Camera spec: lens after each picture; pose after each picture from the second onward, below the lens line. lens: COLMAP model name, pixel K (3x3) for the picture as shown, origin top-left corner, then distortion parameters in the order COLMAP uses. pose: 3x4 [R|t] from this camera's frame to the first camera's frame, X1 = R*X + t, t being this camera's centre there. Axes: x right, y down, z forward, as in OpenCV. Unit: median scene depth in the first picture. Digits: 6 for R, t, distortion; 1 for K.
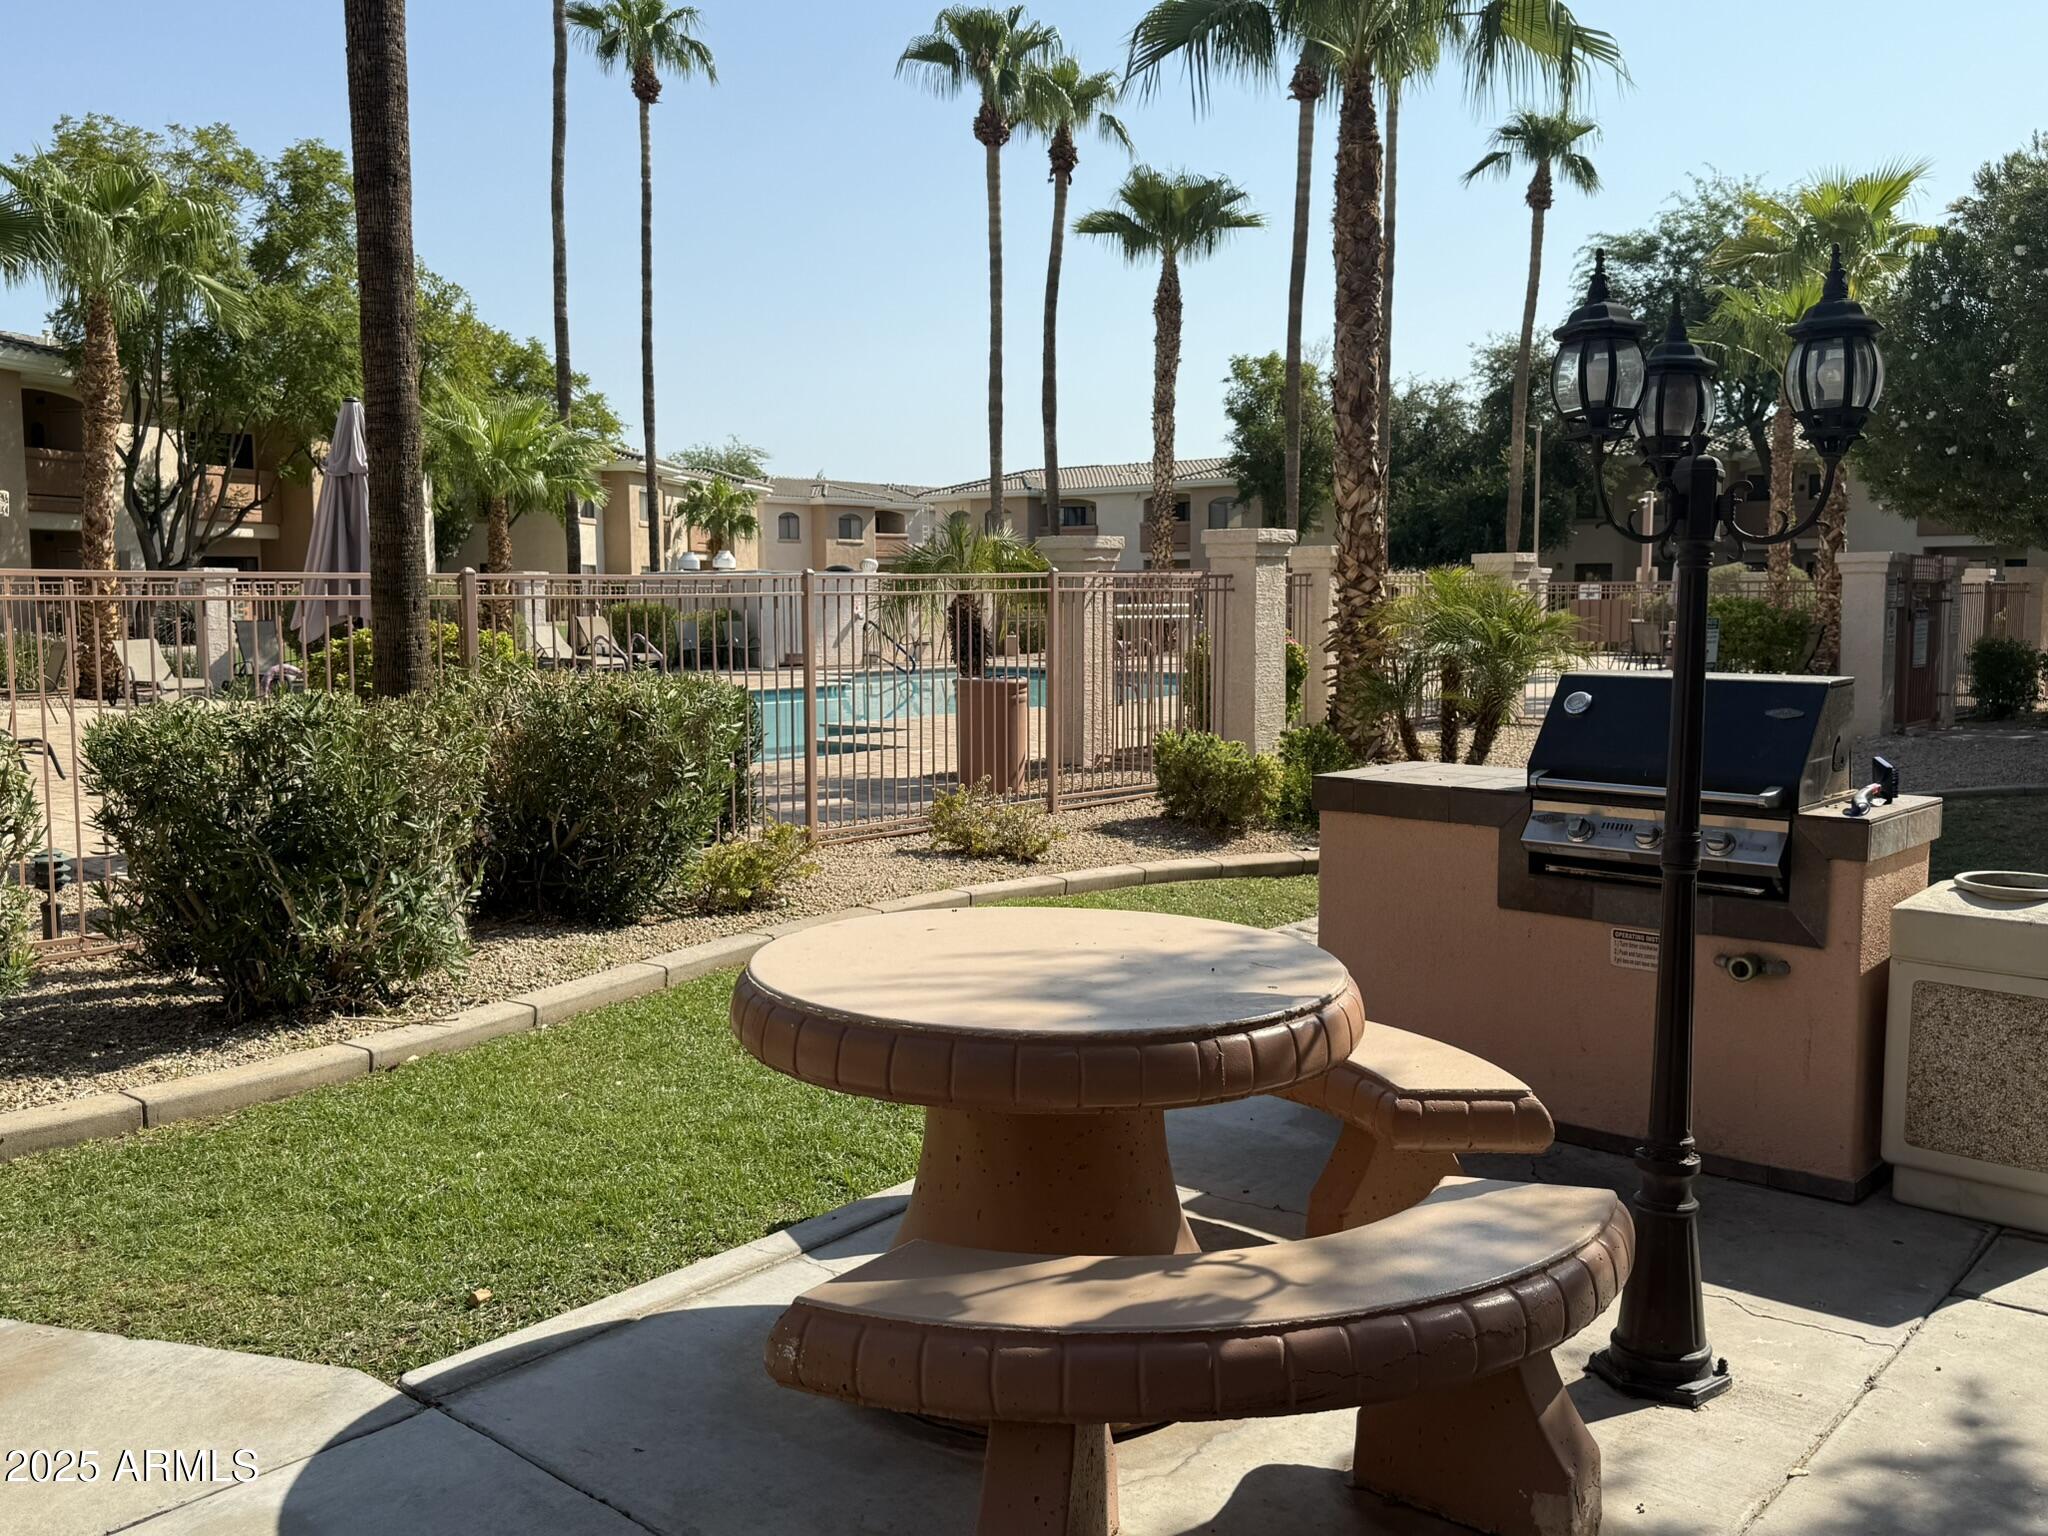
lens RADIAL K [[1764.9, 0, 1028.1], [0, 1764.9, 762.4], [0, 0, 1]] dist [0.143588, -0.257548]
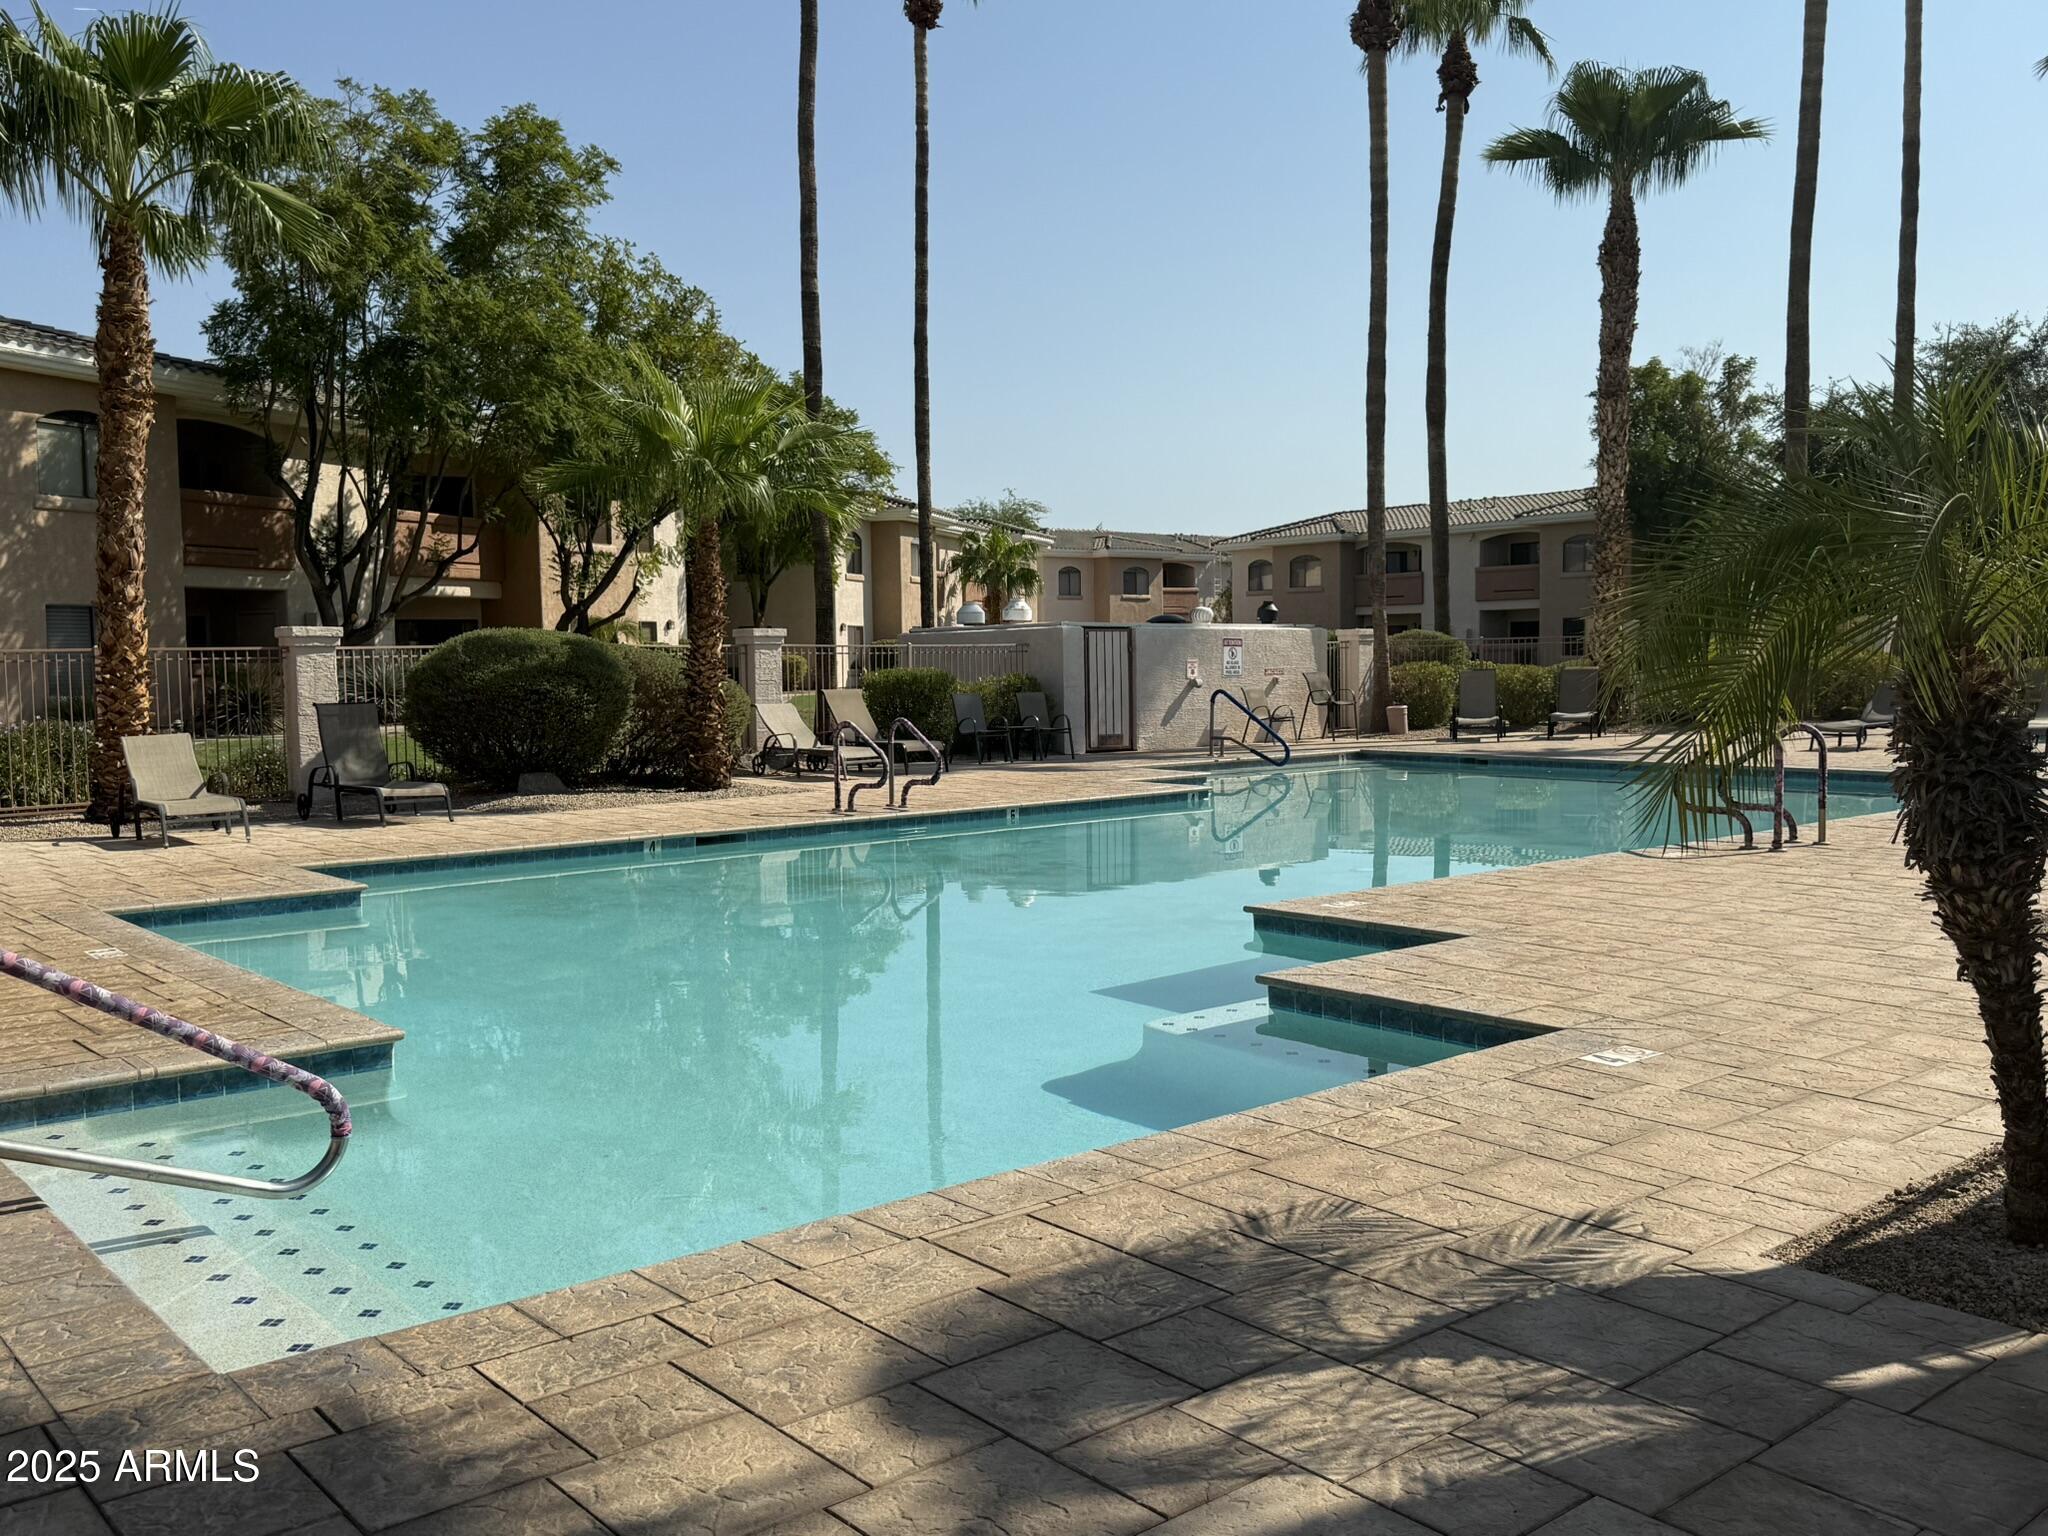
lens RADIAL K [[1764.9, 0, 1028.1], [0, 1764.9, 762.4], [0, 0, 1]] dist [0.143588, -0.257548]
pose [[0.988904, -0.001967, -0.148542, -0.049837], [-0.003070, 0.999428, -0.033674, -0.021779], [0.148523, 0.033756, 0.988333, 0.235031]]
